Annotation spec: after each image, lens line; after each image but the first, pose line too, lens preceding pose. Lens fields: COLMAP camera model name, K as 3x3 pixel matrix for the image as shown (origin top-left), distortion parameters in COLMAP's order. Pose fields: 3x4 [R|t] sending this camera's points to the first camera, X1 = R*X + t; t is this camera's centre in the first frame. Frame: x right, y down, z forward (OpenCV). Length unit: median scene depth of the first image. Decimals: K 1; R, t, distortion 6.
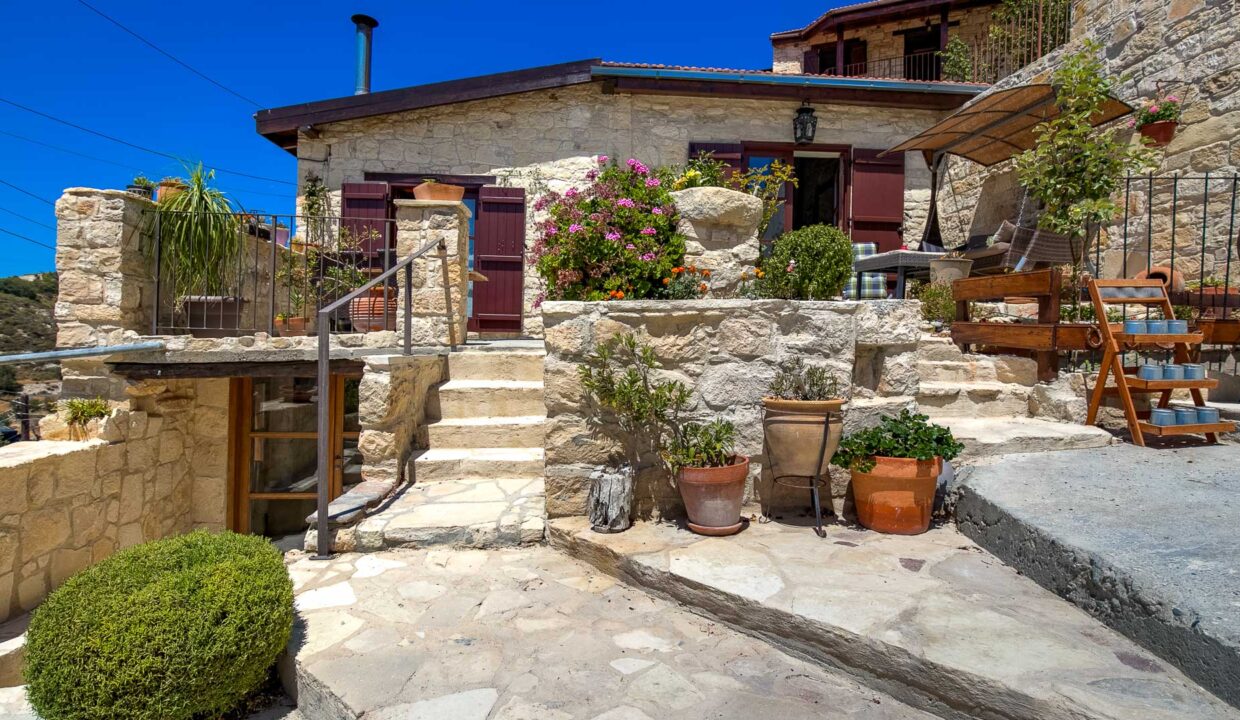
lens RADIAL K [[584.7, 0, 619.3], [0, 584.7, 361.0], [0, 0, 1]] dist [-0.011553, 0.003178]
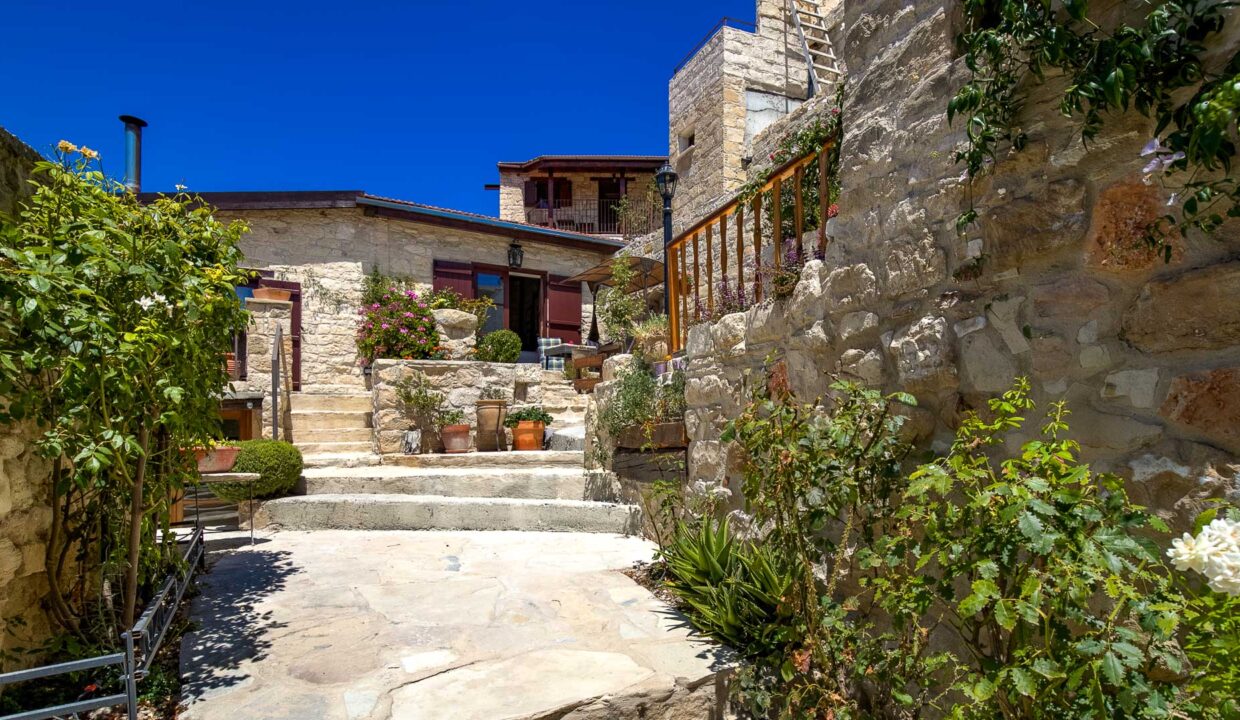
lens RADIAL K [[613.5, 0, 620.8], [0, 613.5, 440.5], [0, 0, 1]] dist [-0.009692, 0.000445]
pose [[0.911711, -0.020877, 0.410302, -0.085277], [0.030004, 0.999425, -0.015817, 0.095282], [-0.409736, 0.026732, 0.911812, -0.525385]]
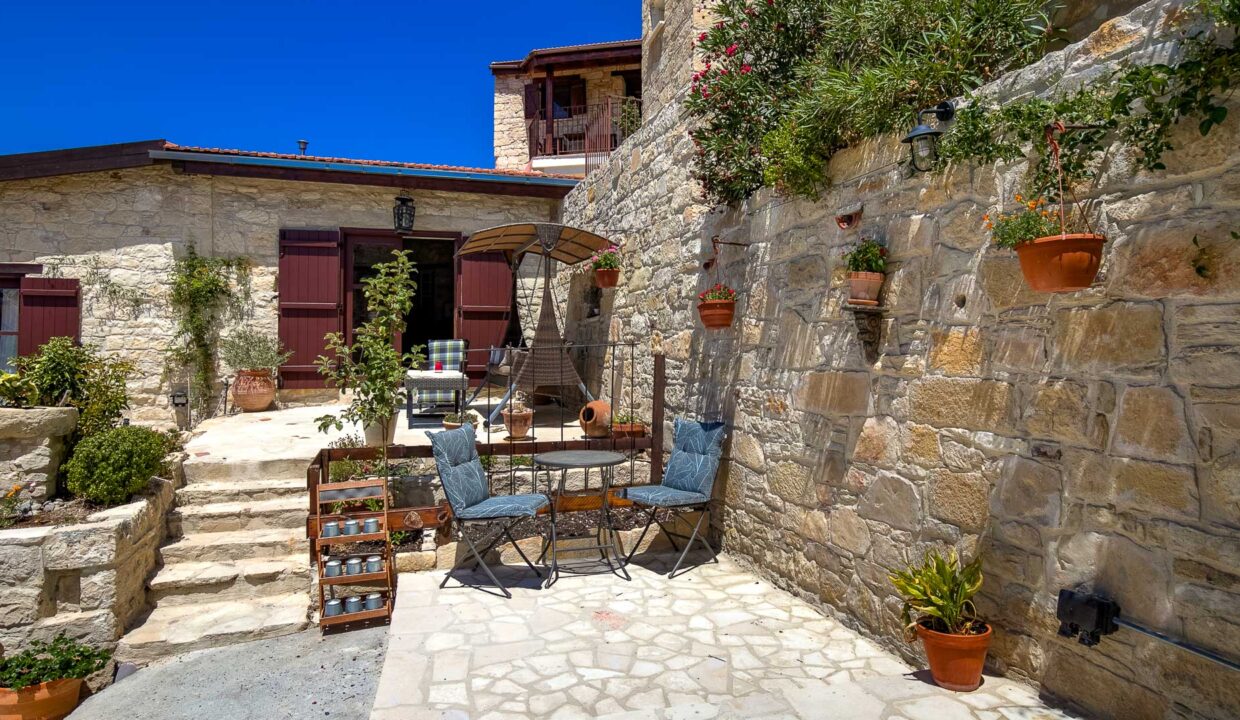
lens RADIAL K [[701.9, 0, 613.8], [0, 701.9, 354.2], [0, 0, 1]] dist [-0.002275, -0.000802]
pose [[0.977644, -0.023289, 0.208971, 0.437688], [0.029908, 0.999144, -0.028571, -0.137173], [-0.208127, 0.034182, 0.977504, -0.218364]]
